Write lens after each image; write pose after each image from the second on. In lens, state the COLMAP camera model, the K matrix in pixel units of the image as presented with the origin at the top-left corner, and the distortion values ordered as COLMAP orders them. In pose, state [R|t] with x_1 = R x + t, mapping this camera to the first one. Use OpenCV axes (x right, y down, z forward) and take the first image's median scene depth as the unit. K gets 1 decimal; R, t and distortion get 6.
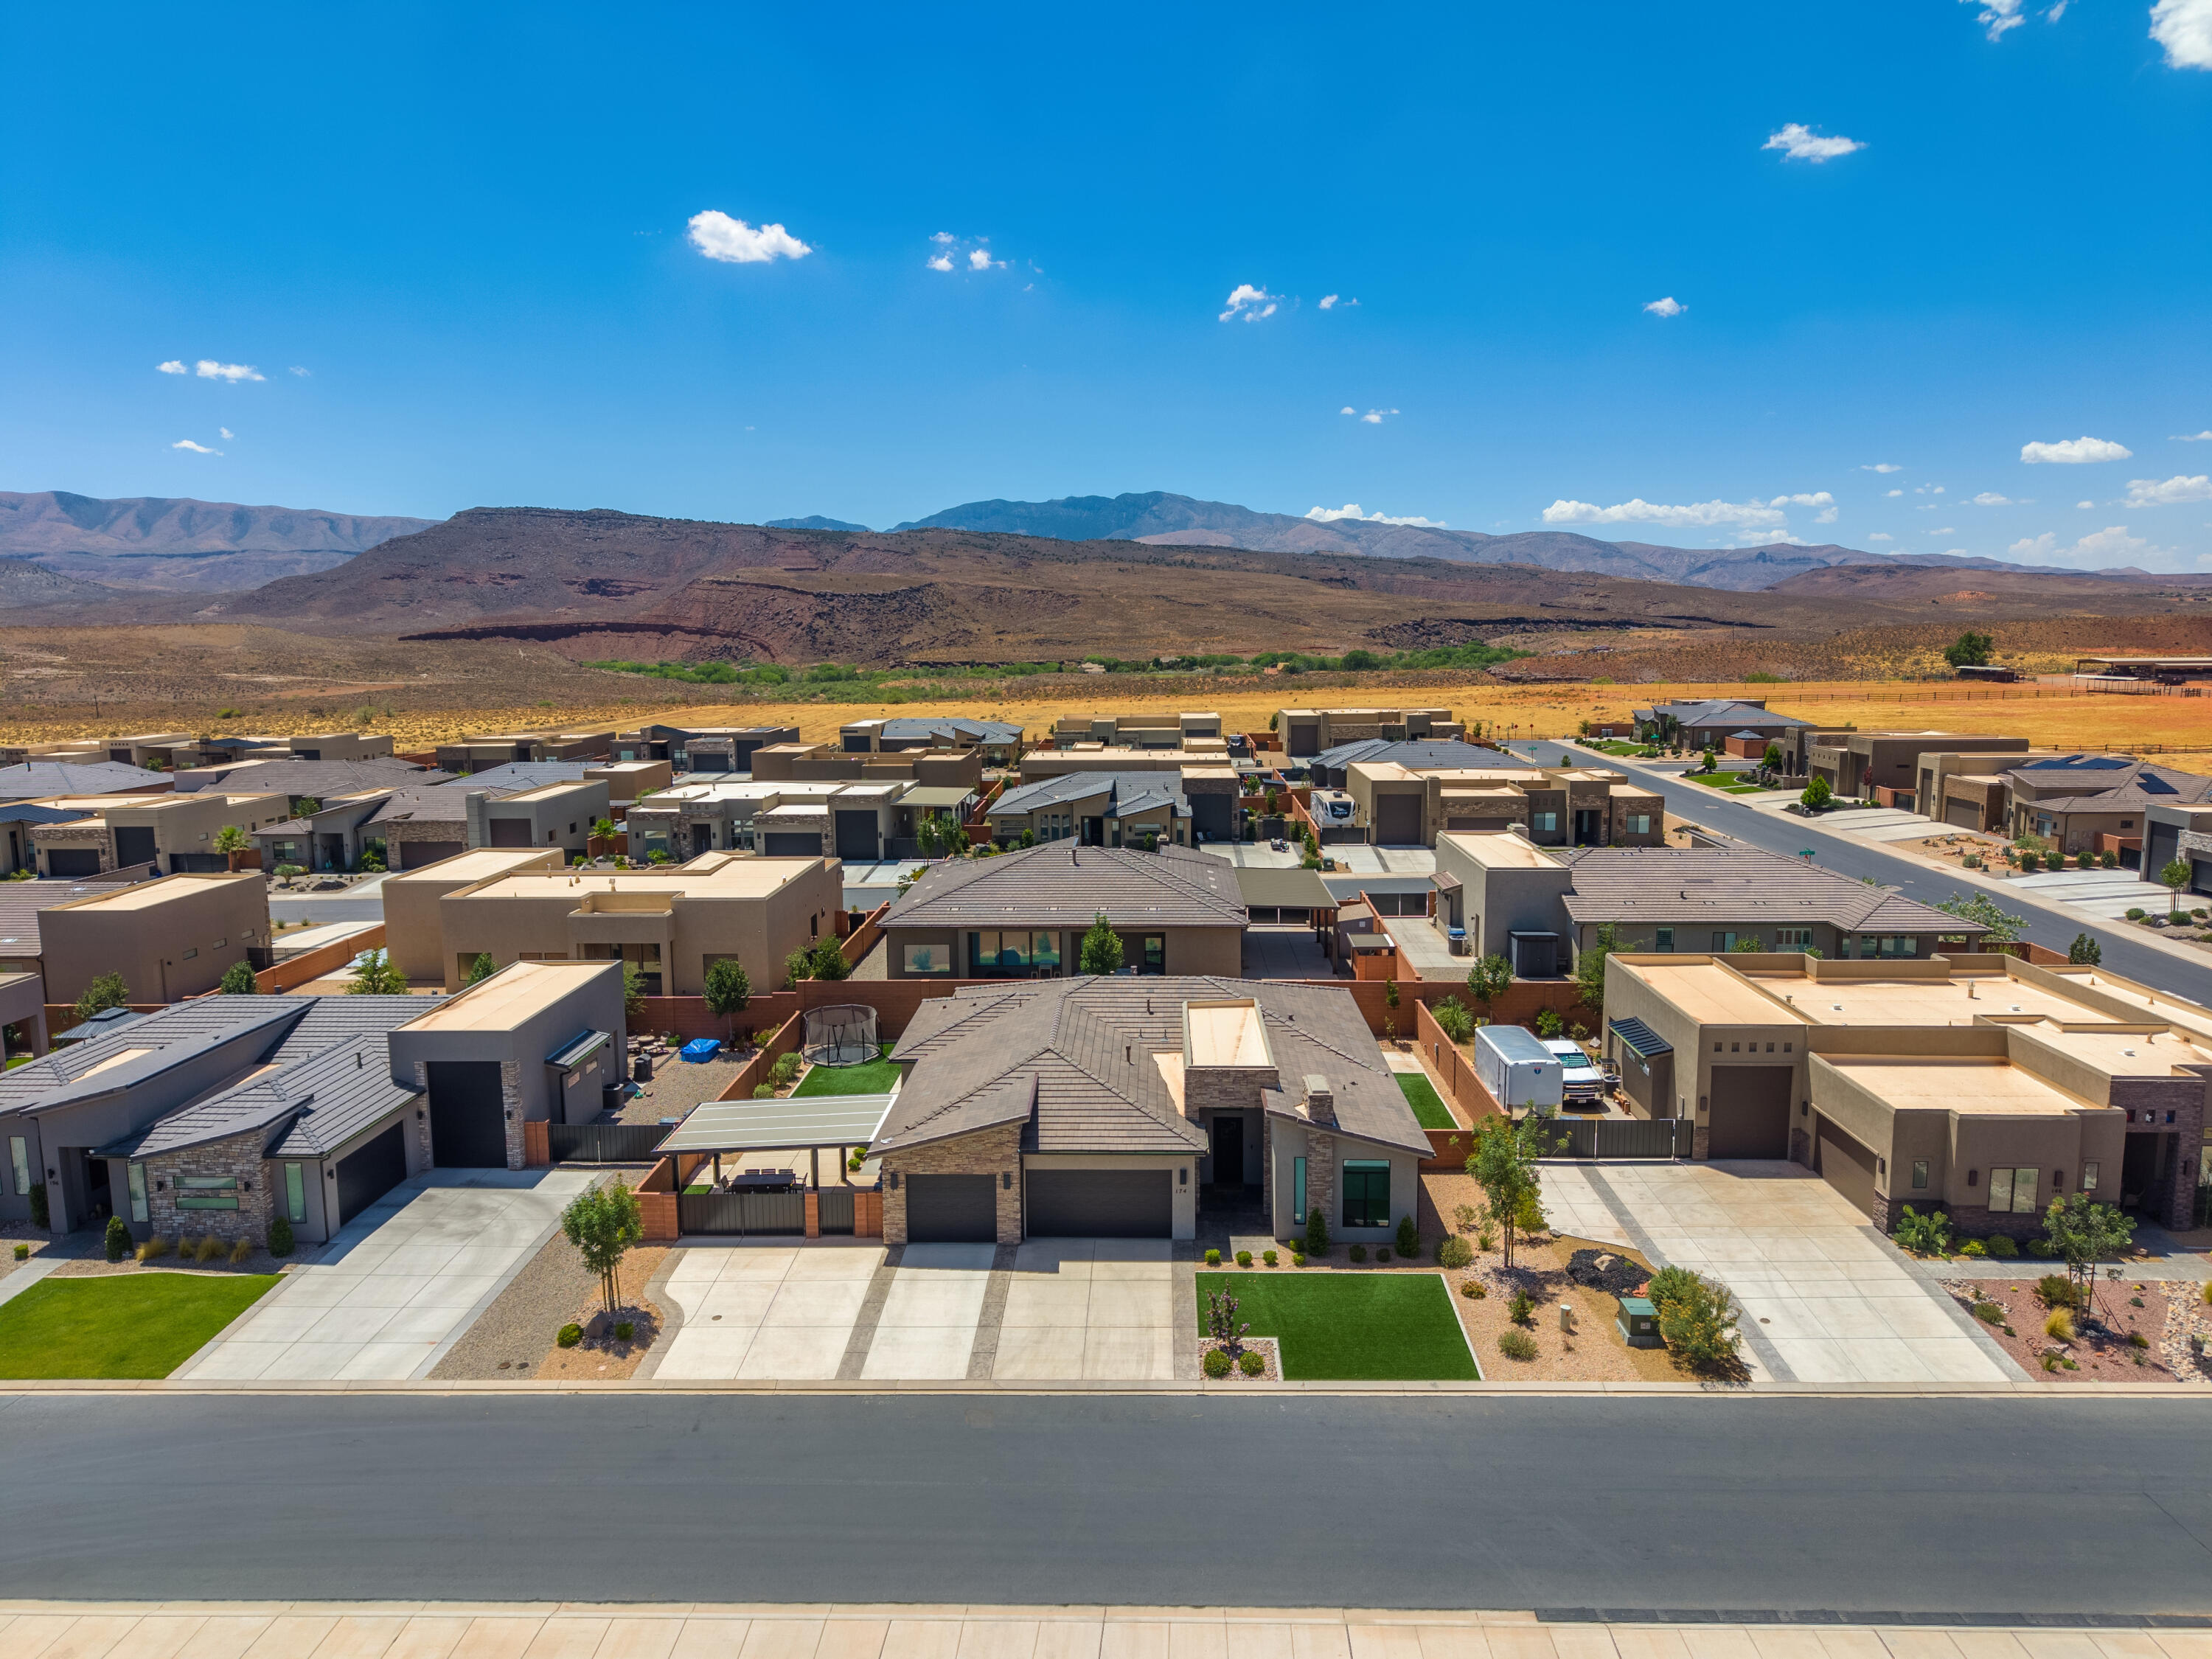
lens RADIAL K [[1475.6, 0, 1104.1], [0, 1475.6, 819.8], [0, 0, 1]] dist [0.036901, -0.034061]
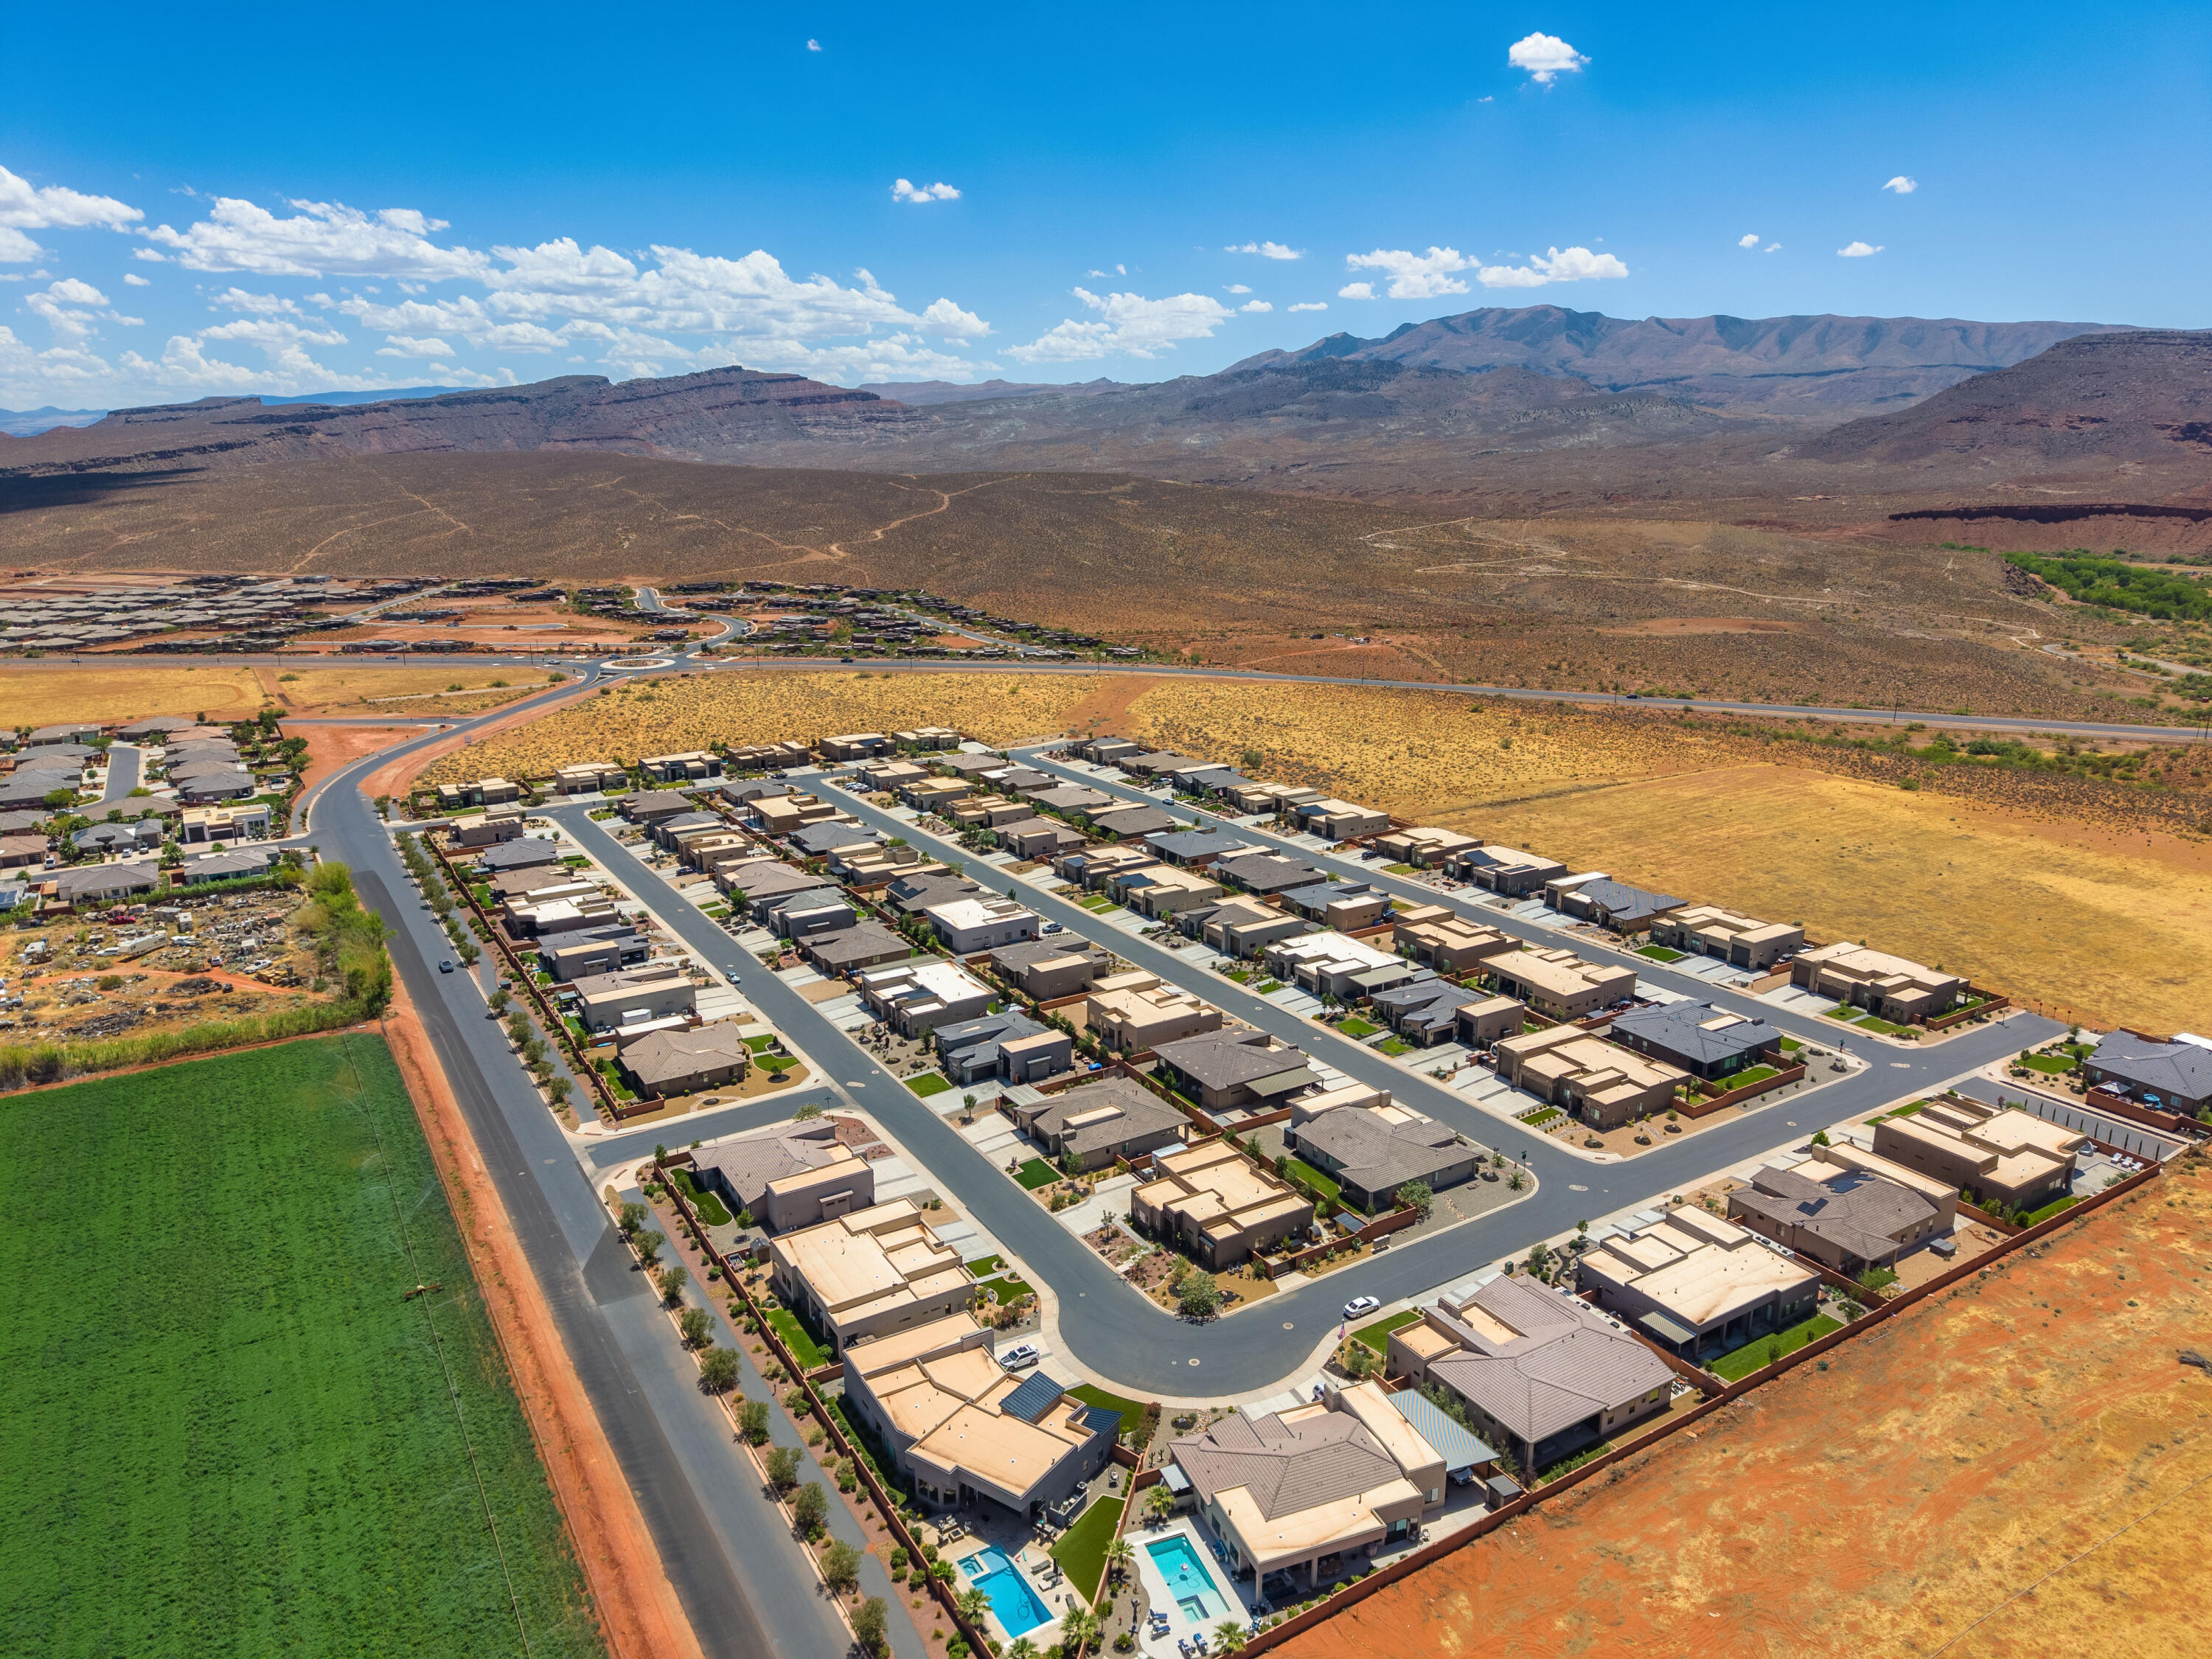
lens RADIAL K [[1484.5, 0, 1102.9], [0, 1484.5, 801.1], [0, 0, 1]] dist [0.030593, -0.032024]
pose [[0.552160, 0.209553, -0.806974, 1.555090], [-0.115355, 0.977791, 0.174980, -0.686479], [0.825720, -0.003528, 0.564070, -0.622886]]
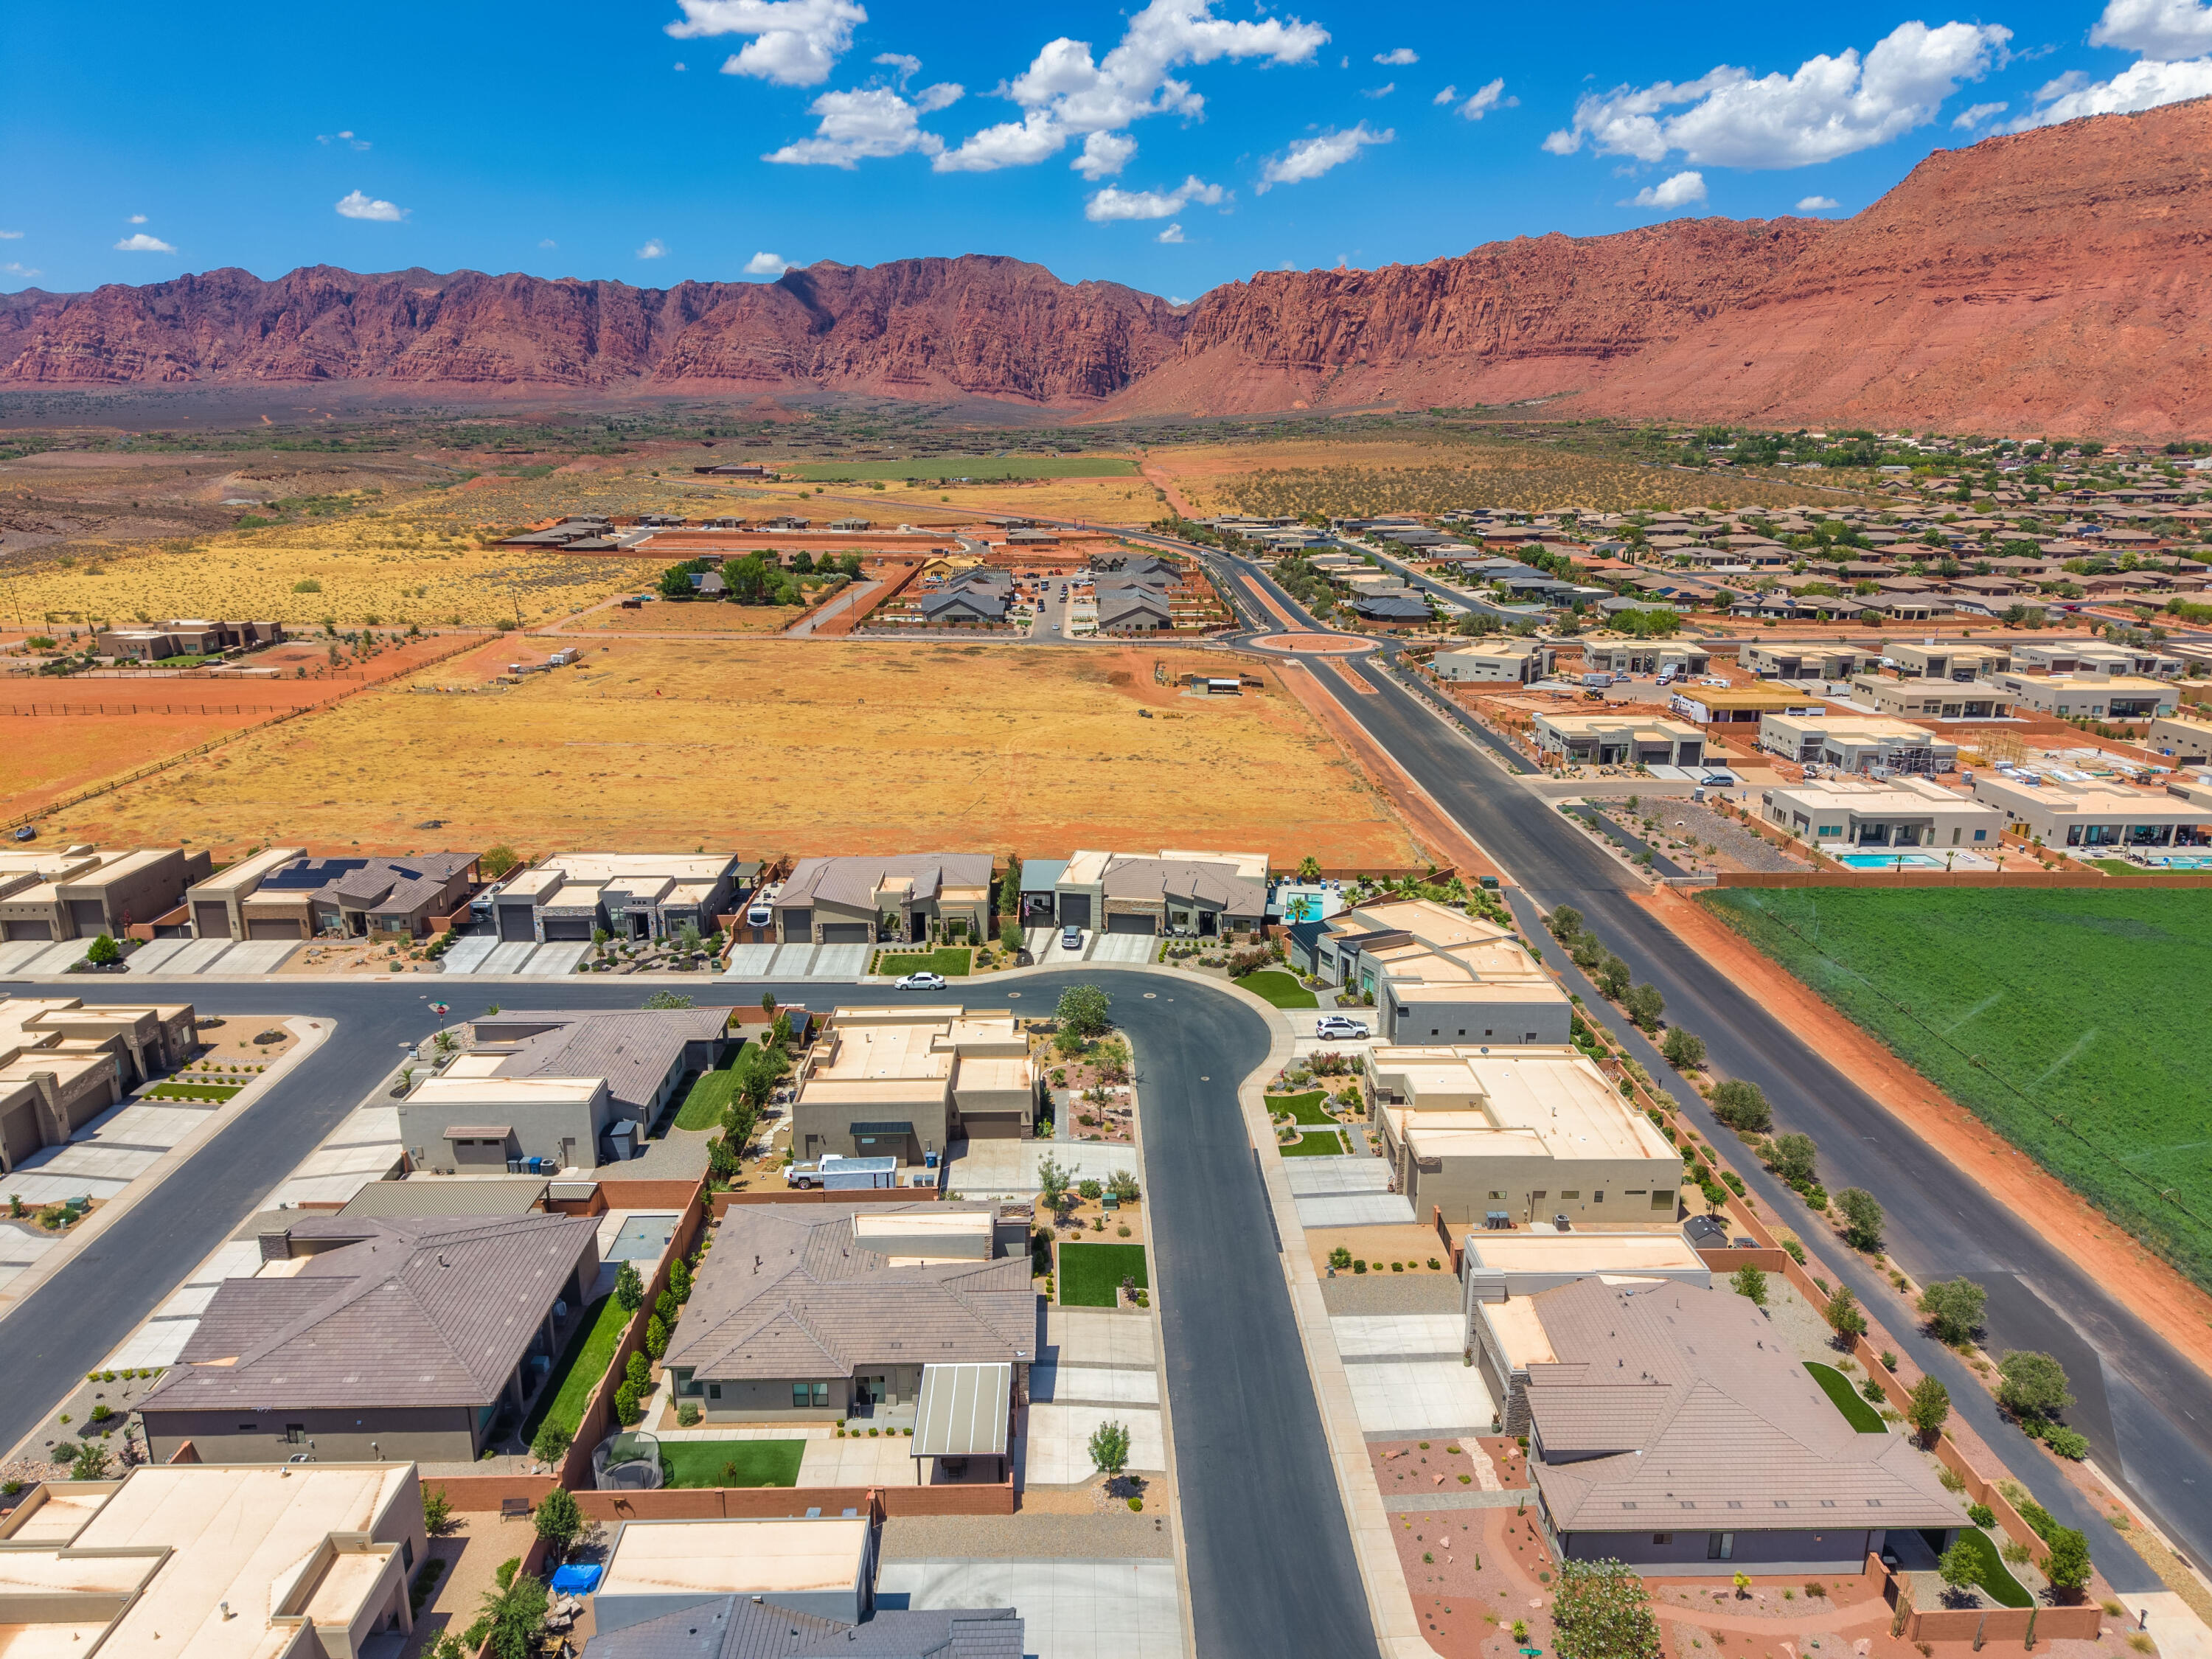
lens RADIAL K [[1479.8, 0, 1101.3], [0, 1479.8, 825.3], [0, 0, 1]] dist [0.018140, -0.009731]
pose [[-0.062745, -0.248783, 0.966525, -0.729897], [0.132701, 0.957755, 0.255140, -0.351958], [-0.989168, 0.144268, -0.027080, 0.370649]]
